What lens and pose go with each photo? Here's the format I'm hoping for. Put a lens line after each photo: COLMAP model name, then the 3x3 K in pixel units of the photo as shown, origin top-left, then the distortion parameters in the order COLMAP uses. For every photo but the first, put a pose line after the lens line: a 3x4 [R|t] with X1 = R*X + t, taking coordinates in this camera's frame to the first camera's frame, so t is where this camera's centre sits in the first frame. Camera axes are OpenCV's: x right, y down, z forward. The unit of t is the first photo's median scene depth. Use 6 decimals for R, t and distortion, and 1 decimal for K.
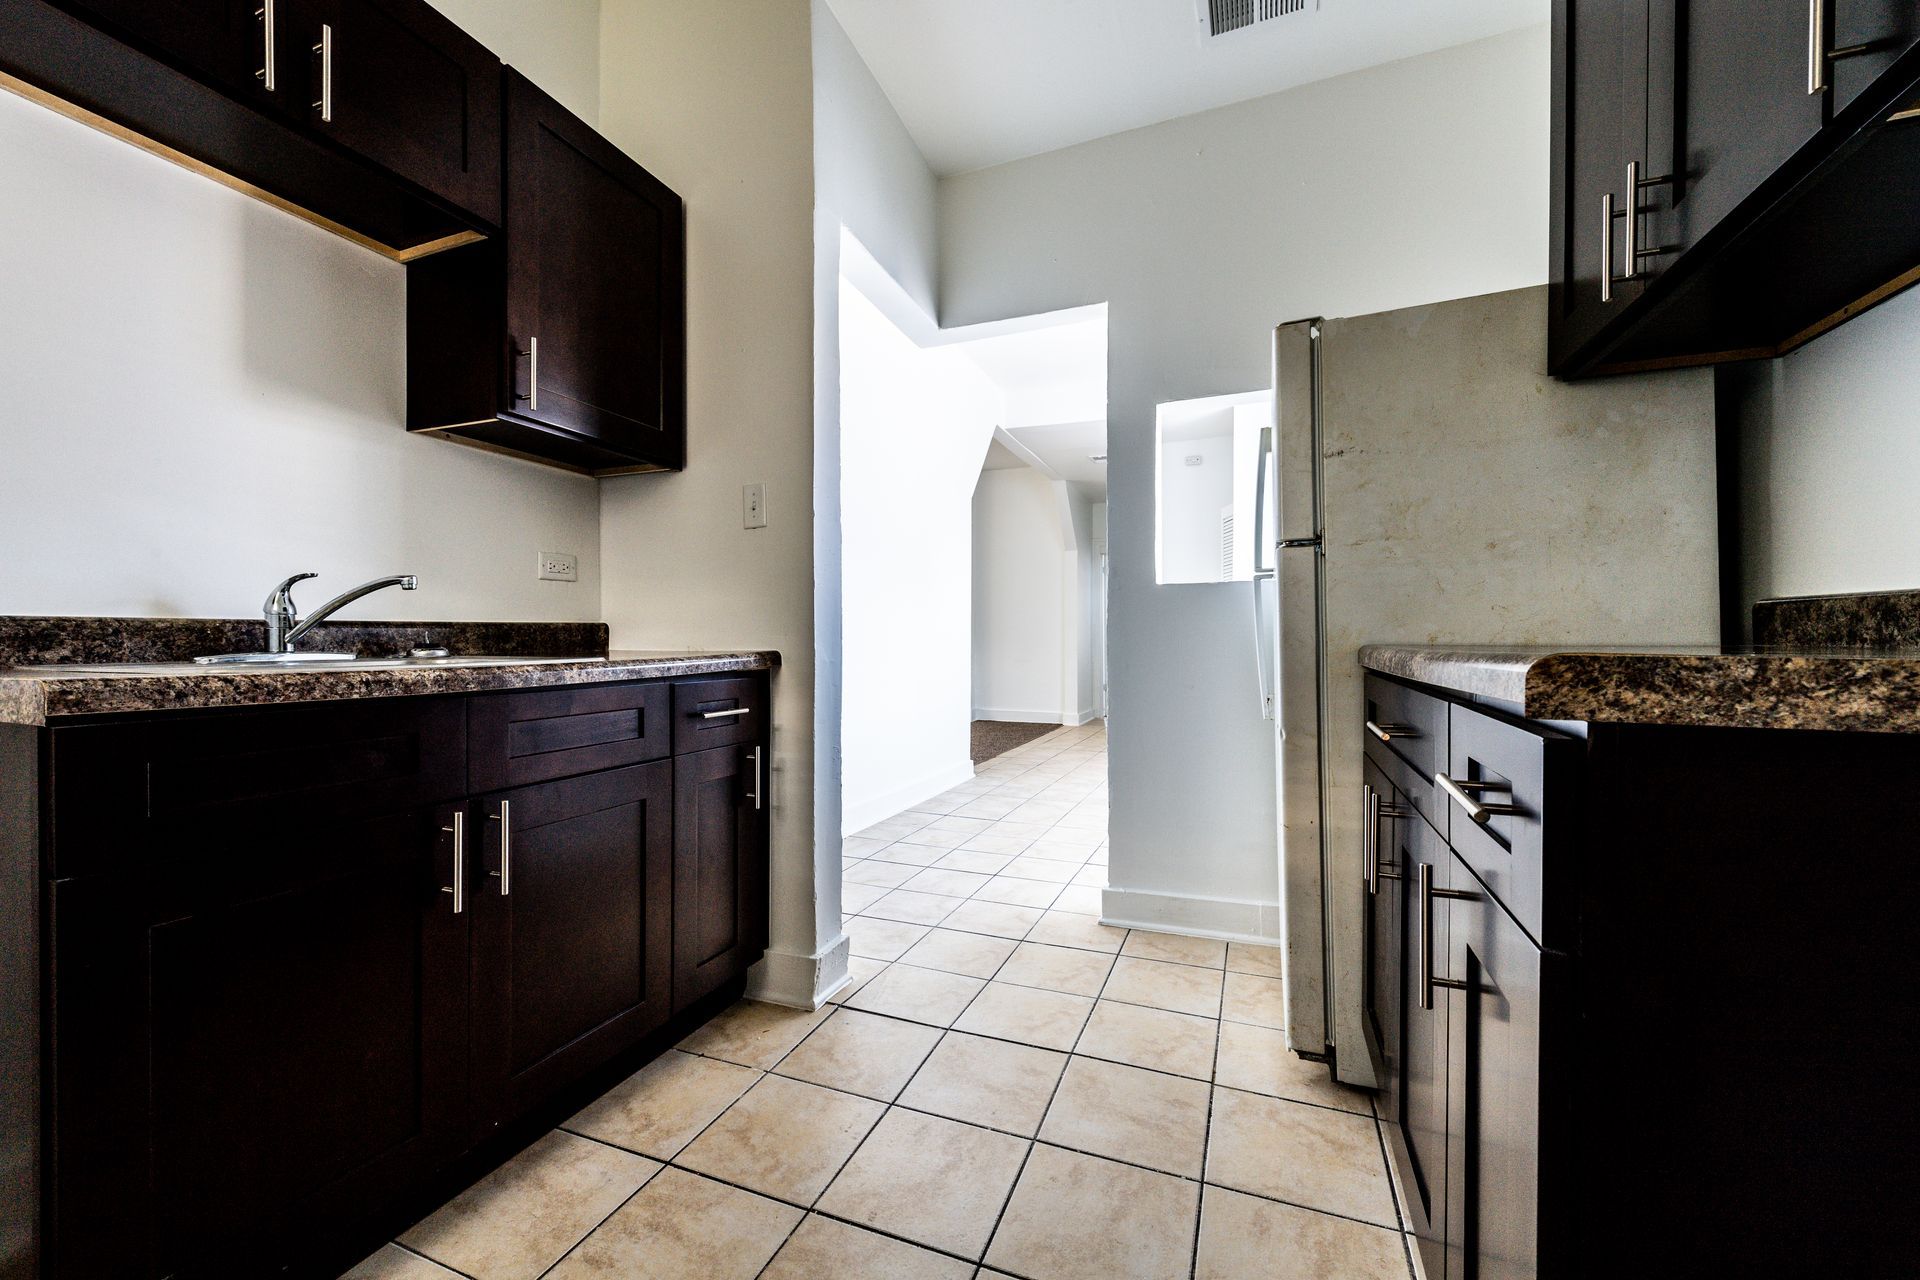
lens RADIAL K [[748.9, 0, 952.7], [0, 748.9, 645.2], [0, 0, 1]] dist [0.009884, -0.002541]
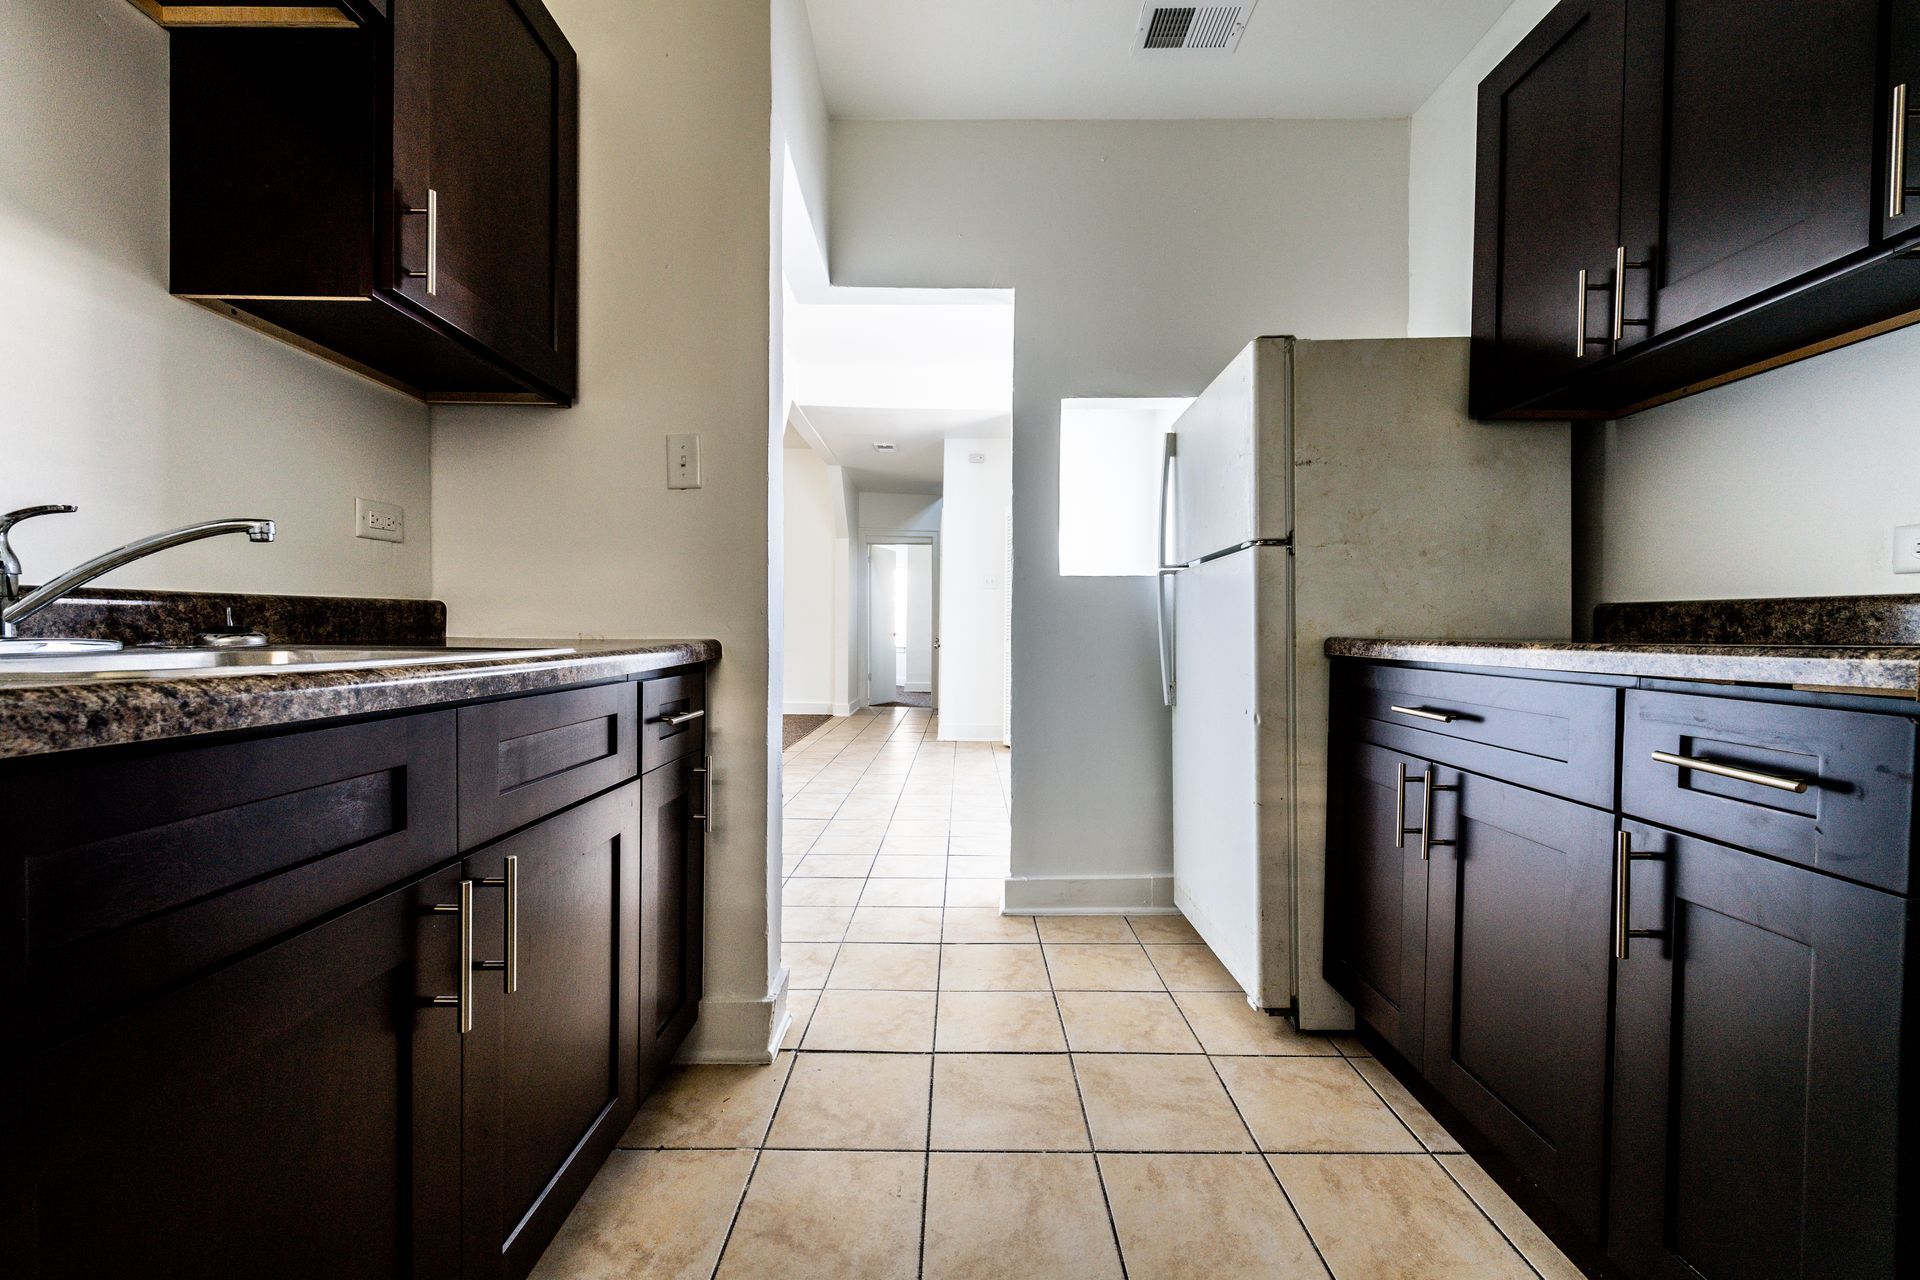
lens RADIAL K [[748.9, 0, 955.9], [0, 748.9, 642.6], [0, 0, 1]] dist [0.009884, -0.002541]
pose [[0.928611, 0.002920, 0.371043, -0.365863], [-0.006963, 0.999930, 0.009558, 0.001487], [-0.370989, -0.011460, 0.928566, 0.162860]]
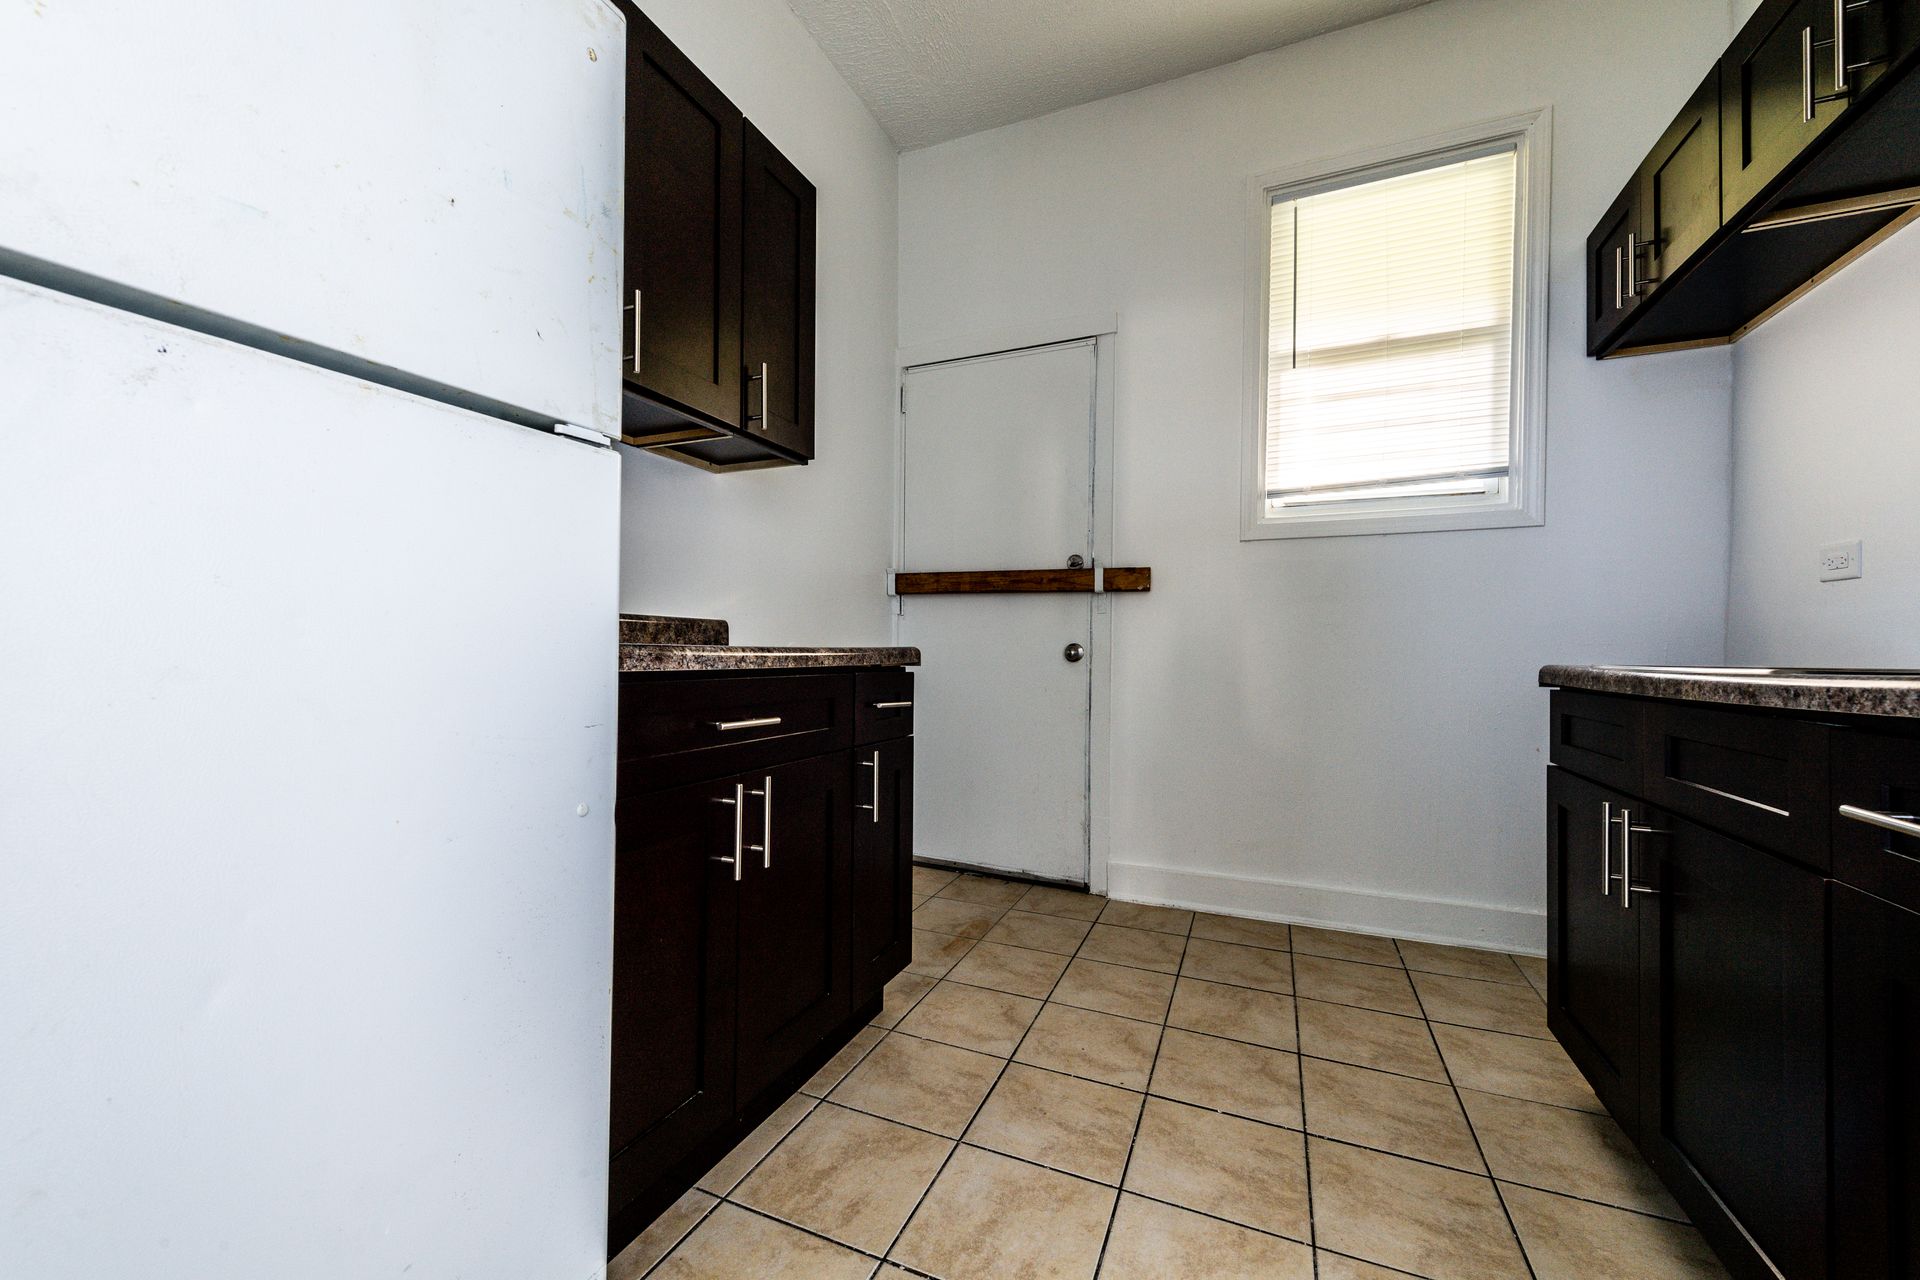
lens RADIAL K [[748.9, 0, 950.1], [0, 748.9, 652.1], [0, 0, 1]] dist [0.009884, -0.002541]
pose [[-0.999855, 0.003126, 0.016750, 0.193521], [0.003050, 0.999985, -0.004601, 0.012973], [-0.016764, -0.004549, -0.999849, 1.527479]]
